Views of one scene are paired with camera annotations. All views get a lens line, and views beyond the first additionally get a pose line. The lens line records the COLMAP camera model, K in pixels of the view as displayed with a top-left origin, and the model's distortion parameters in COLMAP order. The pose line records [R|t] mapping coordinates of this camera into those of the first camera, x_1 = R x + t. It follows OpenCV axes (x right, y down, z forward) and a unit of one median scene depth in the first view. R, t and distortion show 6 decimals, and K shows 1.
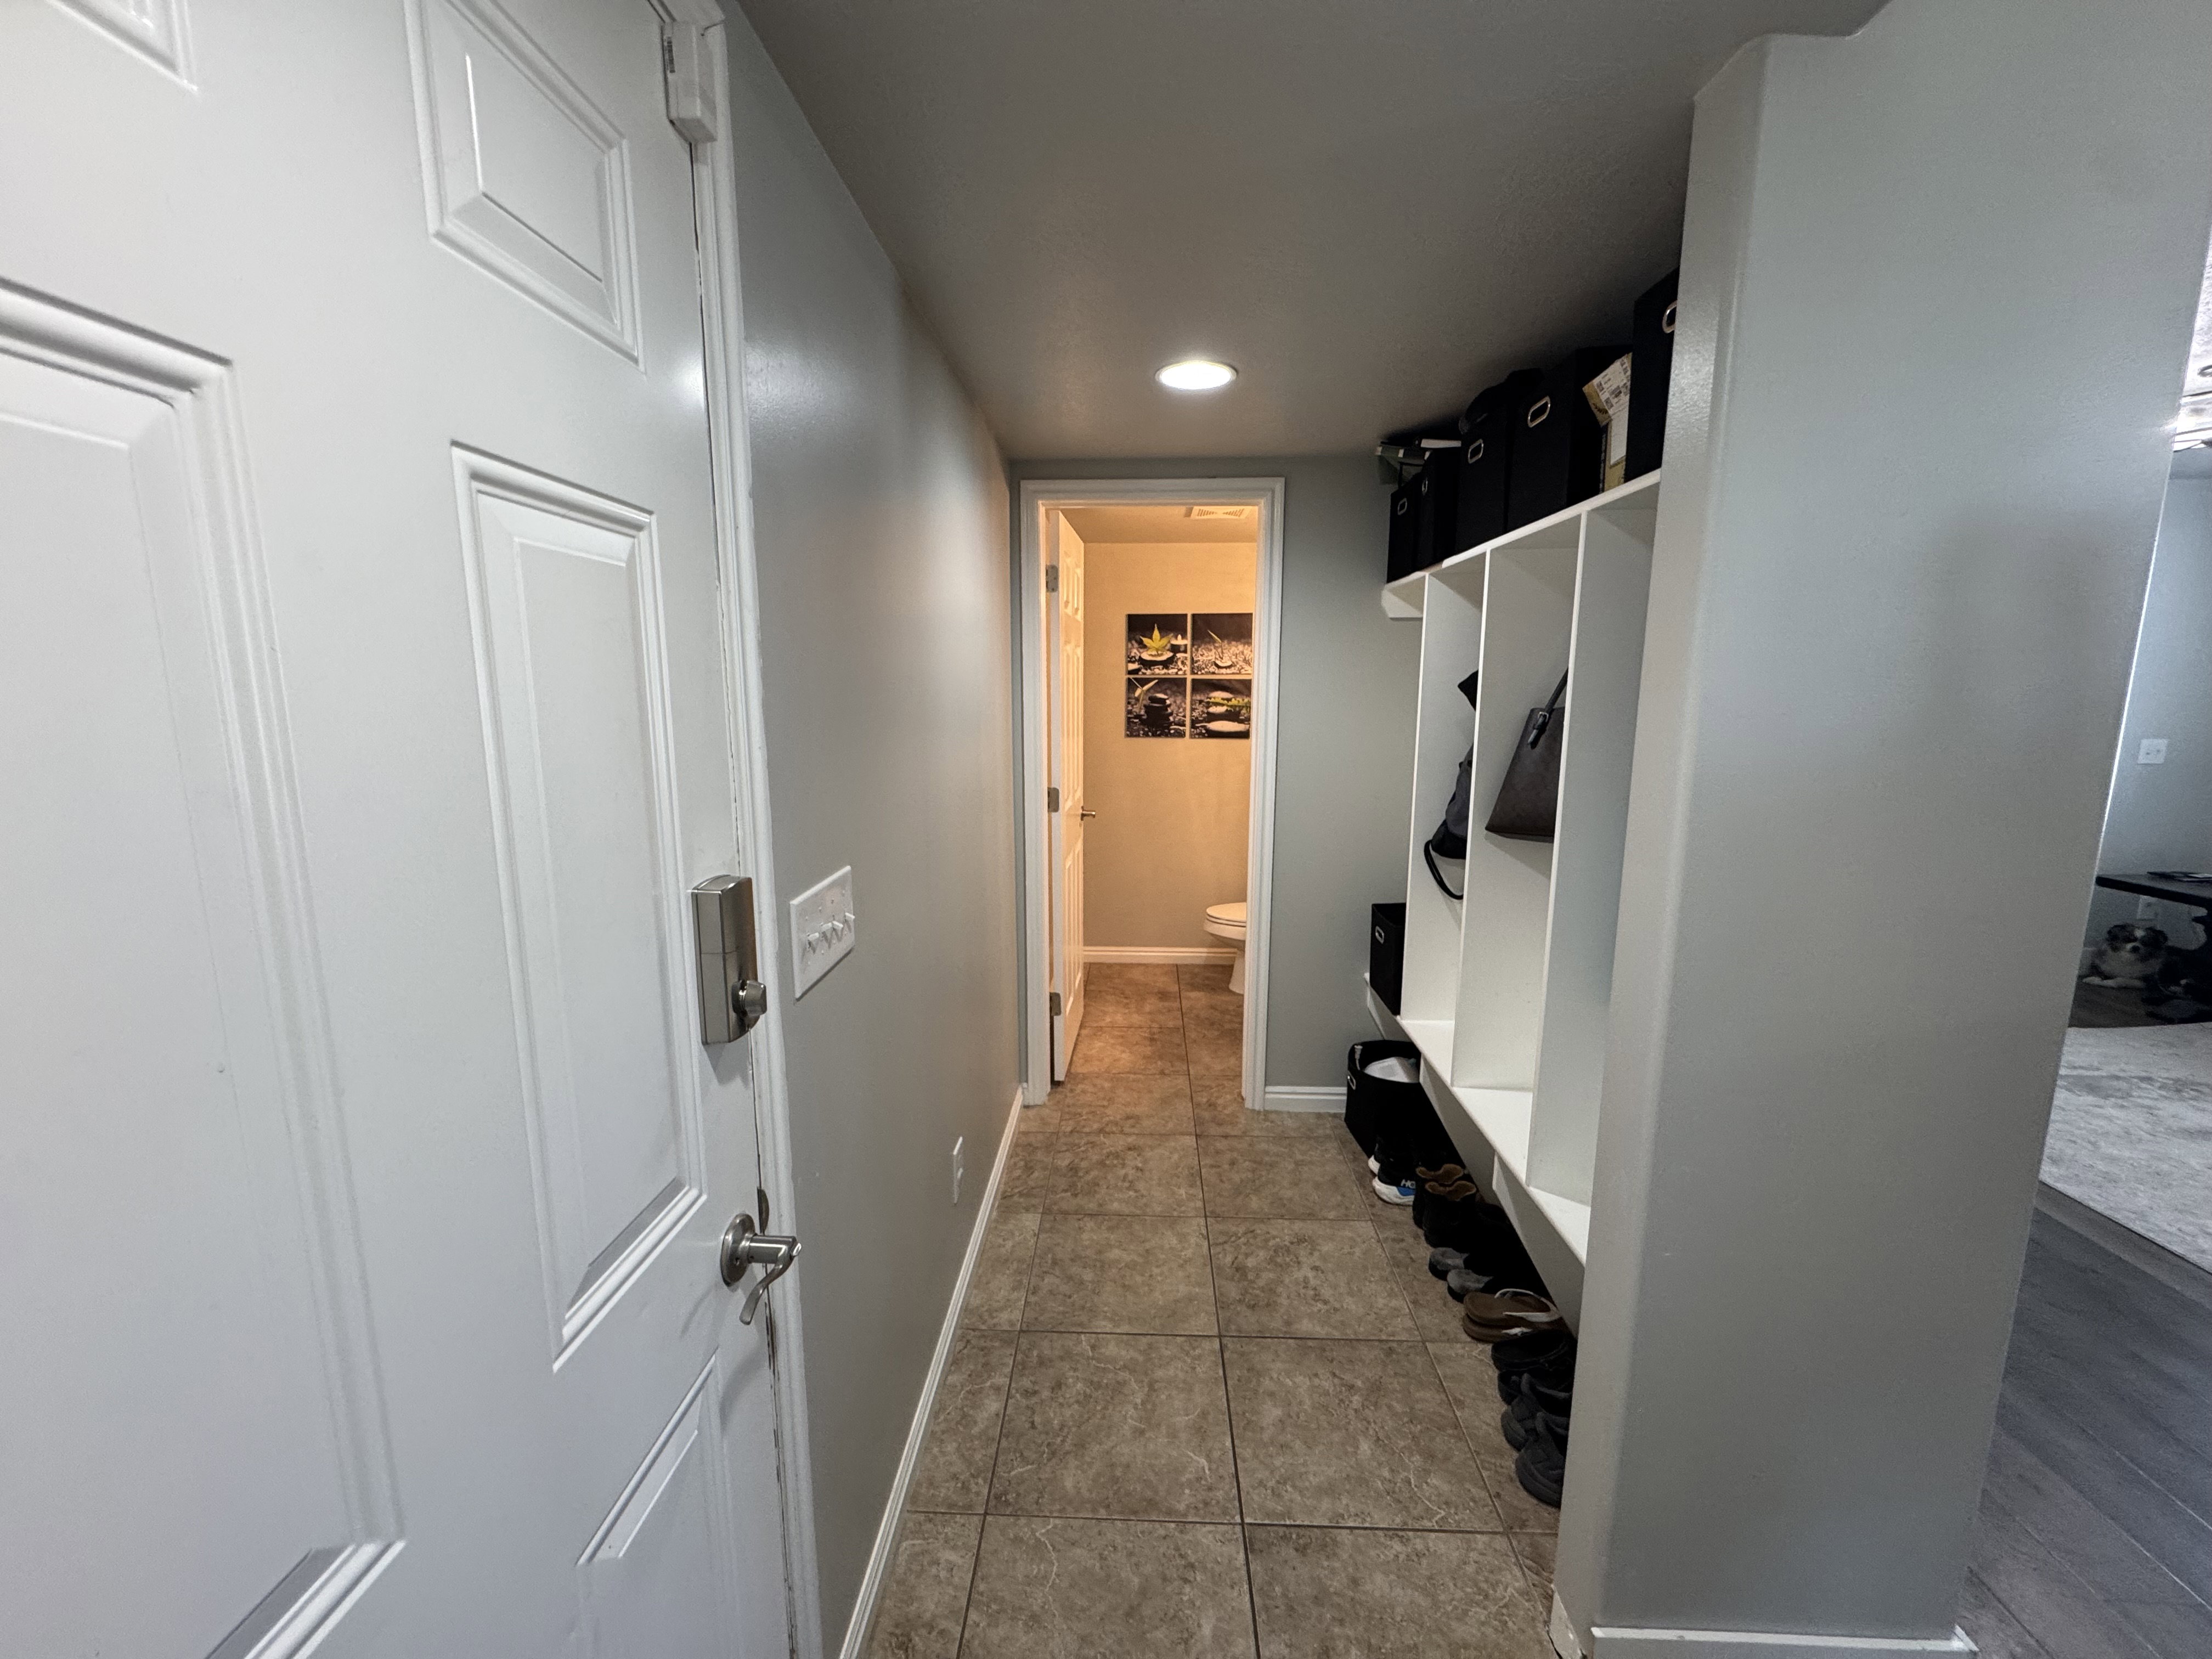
lens RADIAL K [[884.3, 0, 1100.6], [0, 884.3, 827.5], [0, 0, 1]] dist [-0.001206, 0.000736]
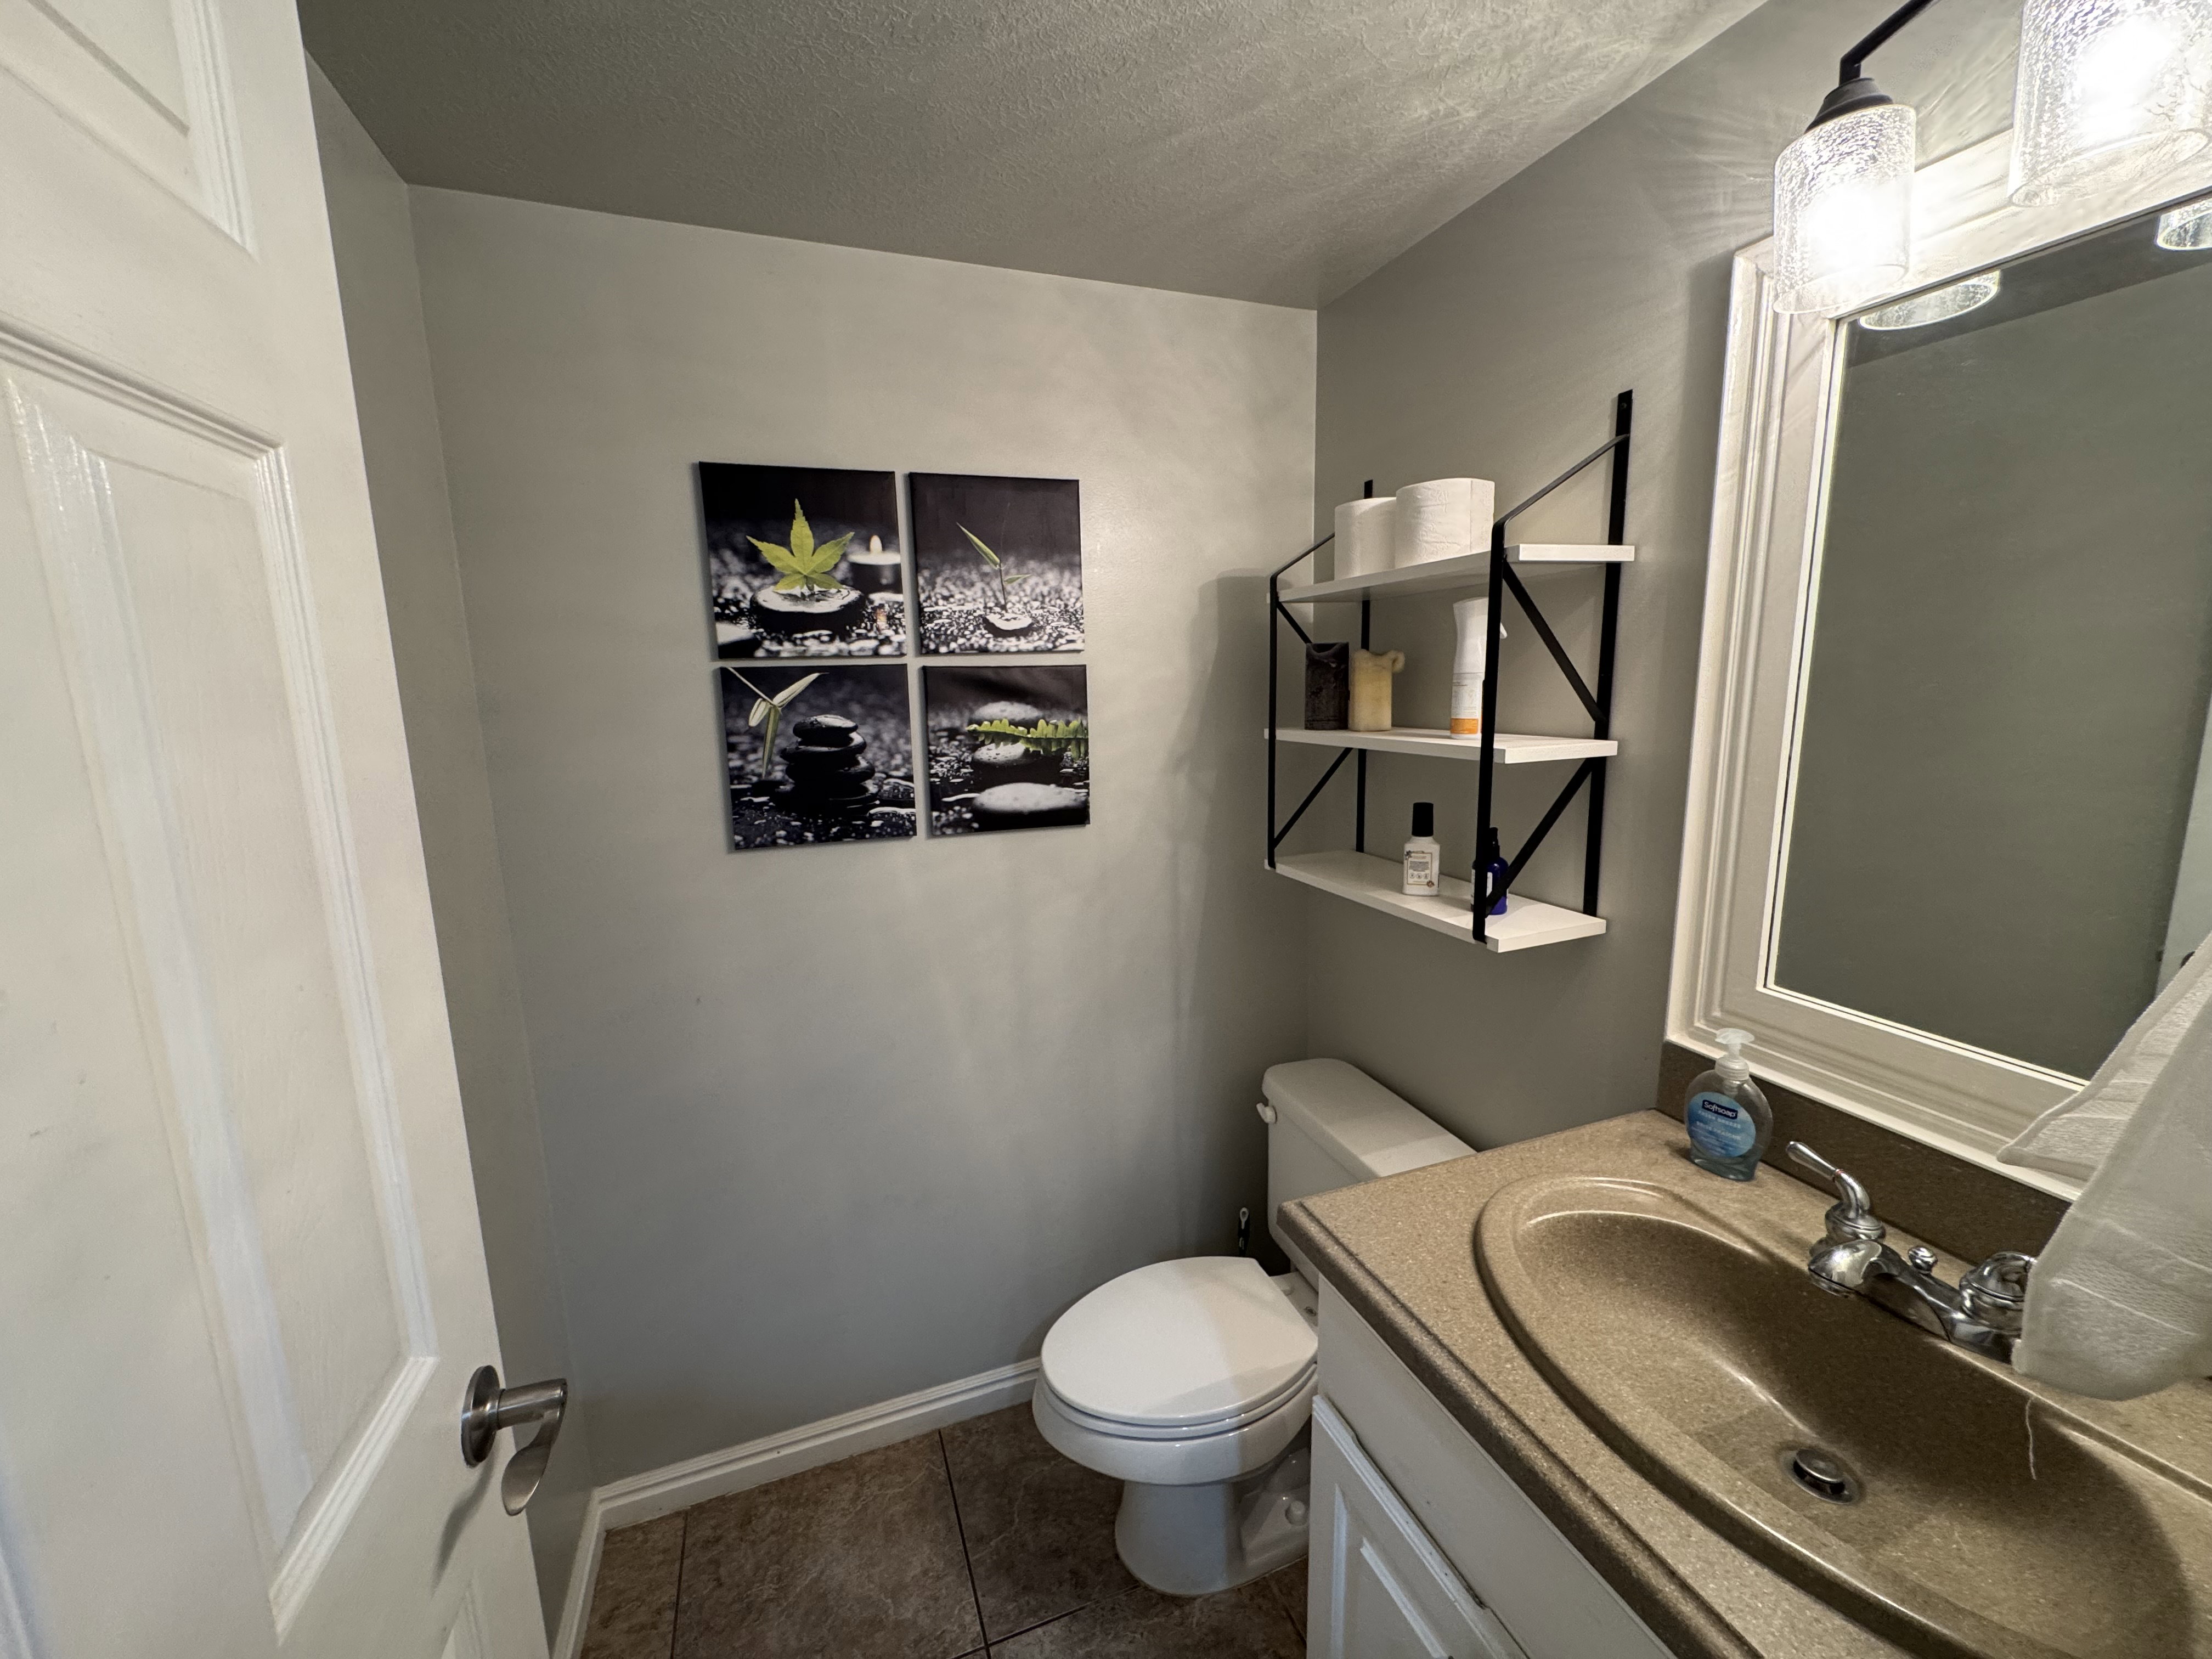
lens RADIAL K [[884.3, 0, 1108.1], [0, 884.3, 830.6], [0, 0, 1]] dist [-0.001206, 0.000736]
pose [[0.919032, -0.089396, 0.383913, 0.032247], [0.087180, 0.995922, 0.023211, -0.107400], [-0.384422, 0.012138, 0.923078, 0.659749]]
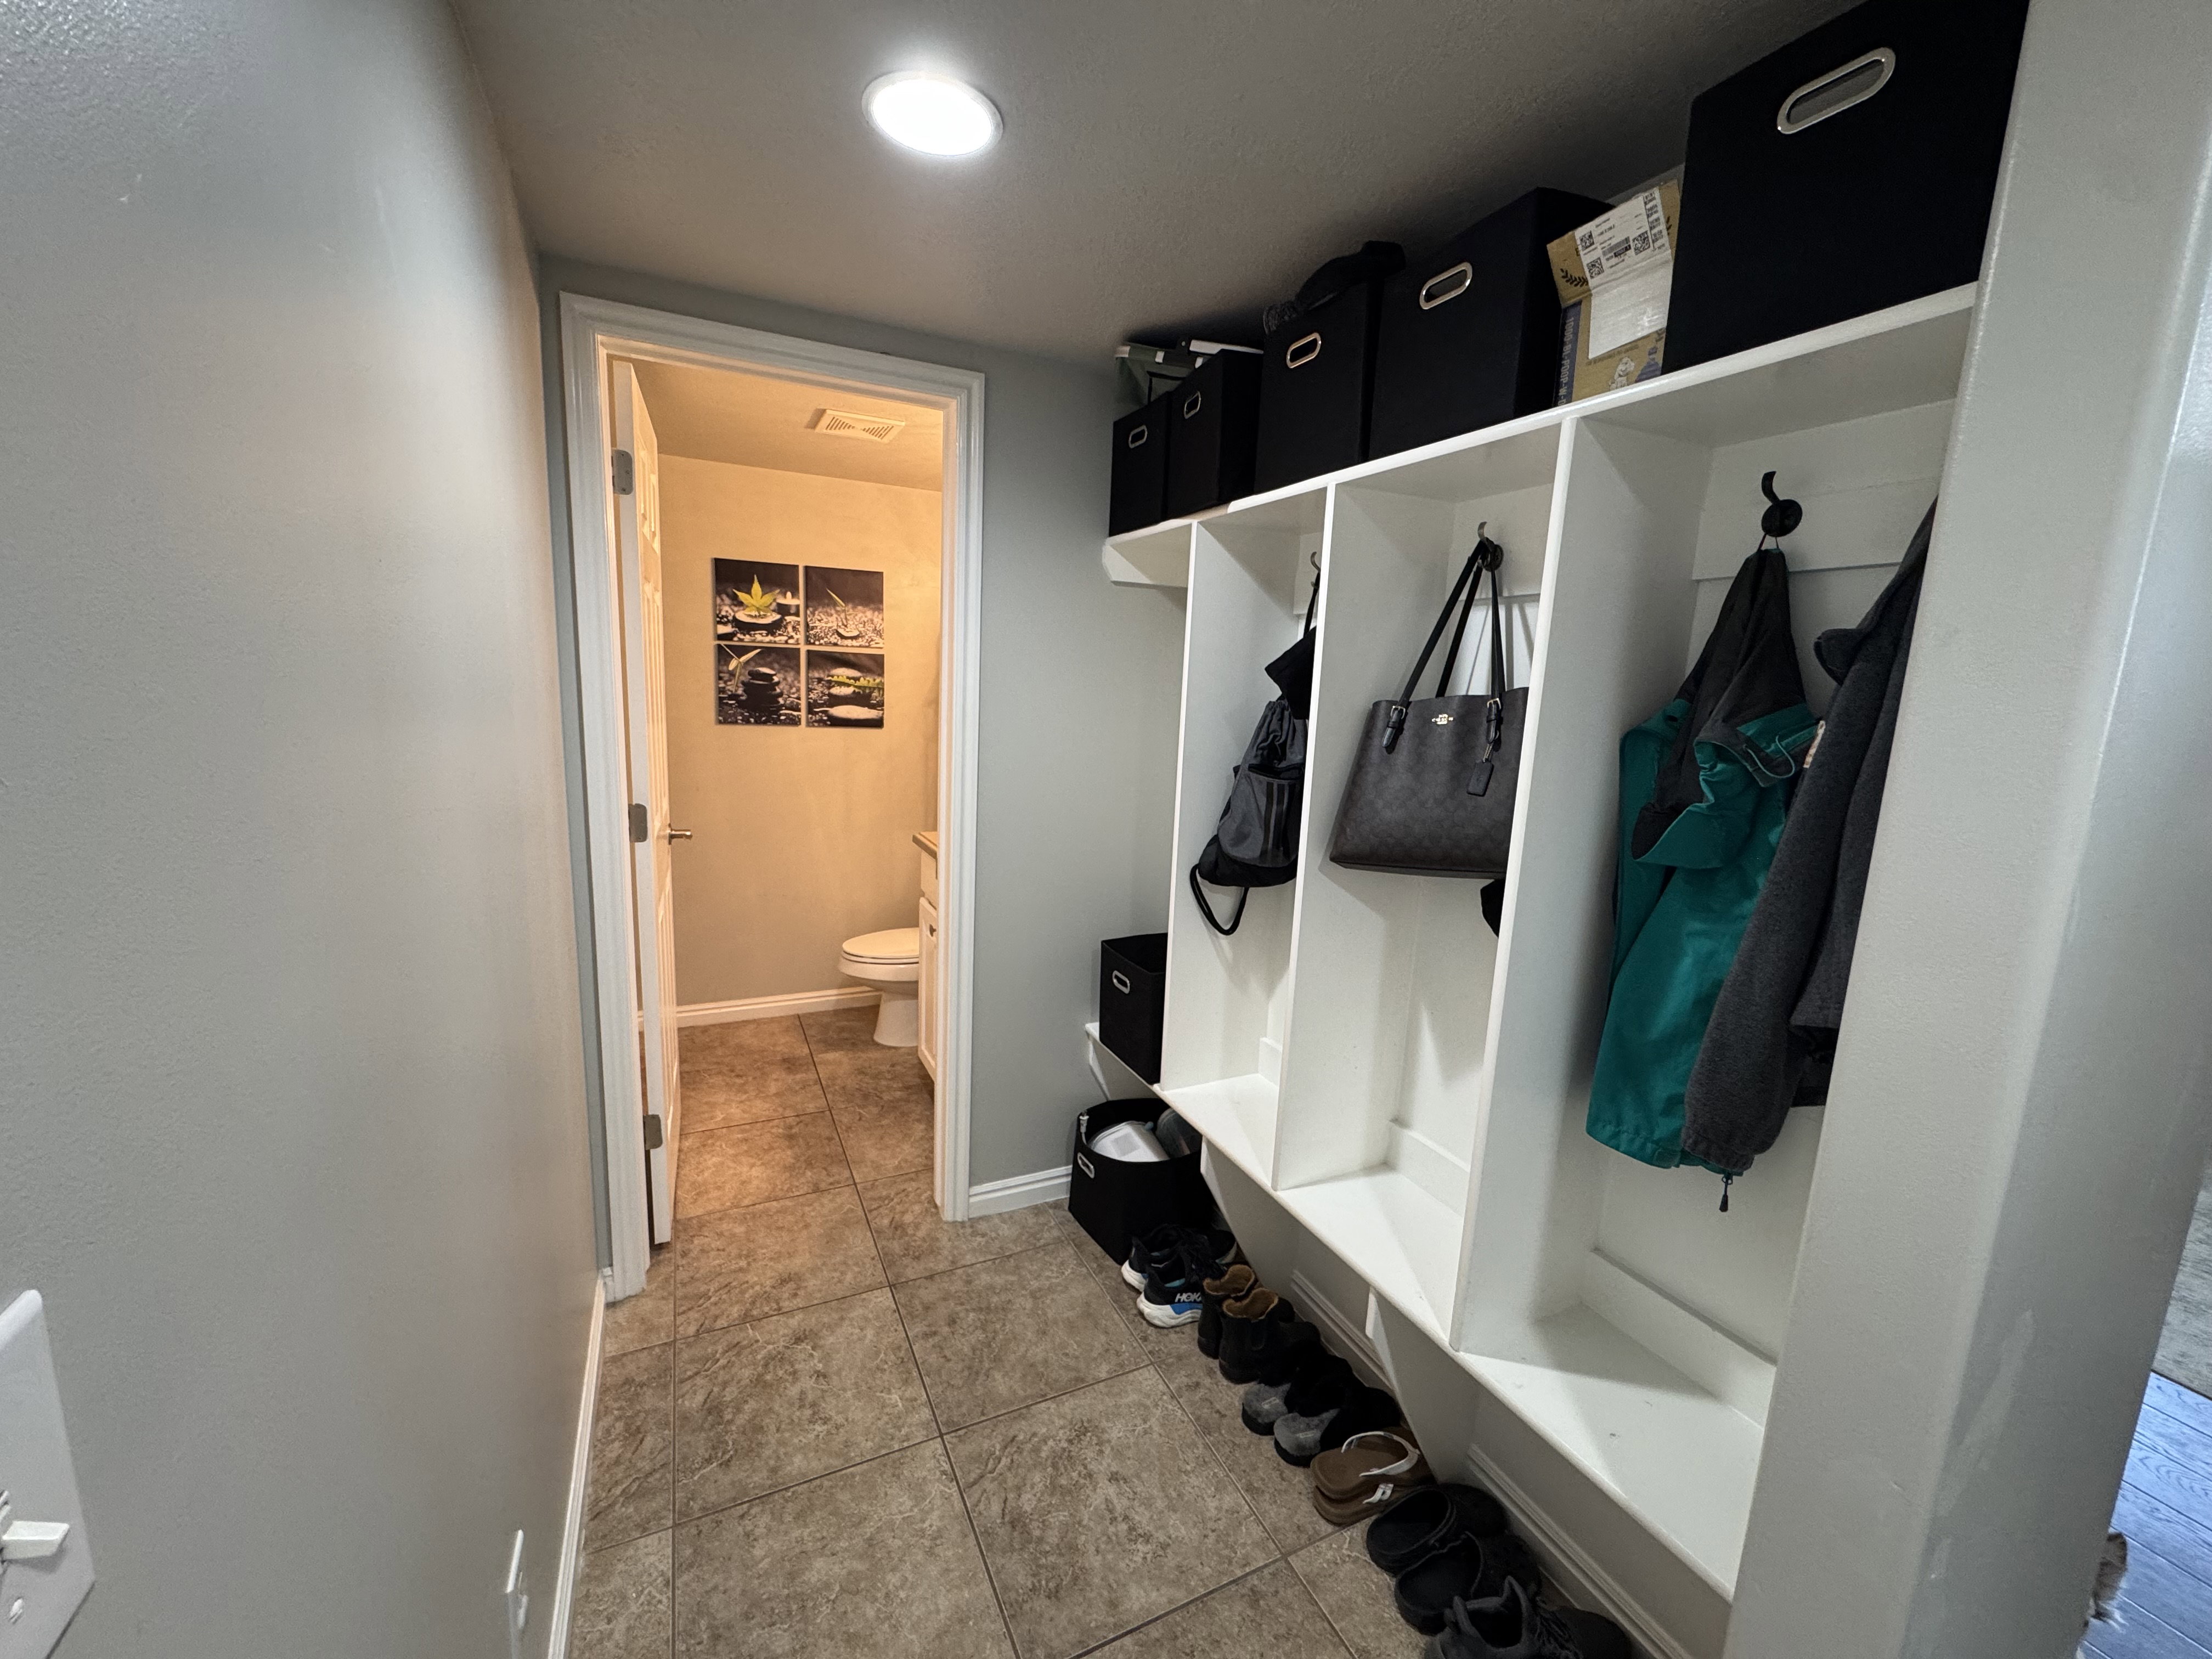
lens RADIAL K [[884.3, 0, 1104.5], [0, 884.3, 828.2], [0, 0, 1]] dist [-0.001206, 0.000736]
pose [[0.880782, -0.041263, 0.471721, -0.040160], [0.033553, 0.999130, 0.024749, -0.022004], [-0.472332, -0.005971, 0.881400, 0.190117]]
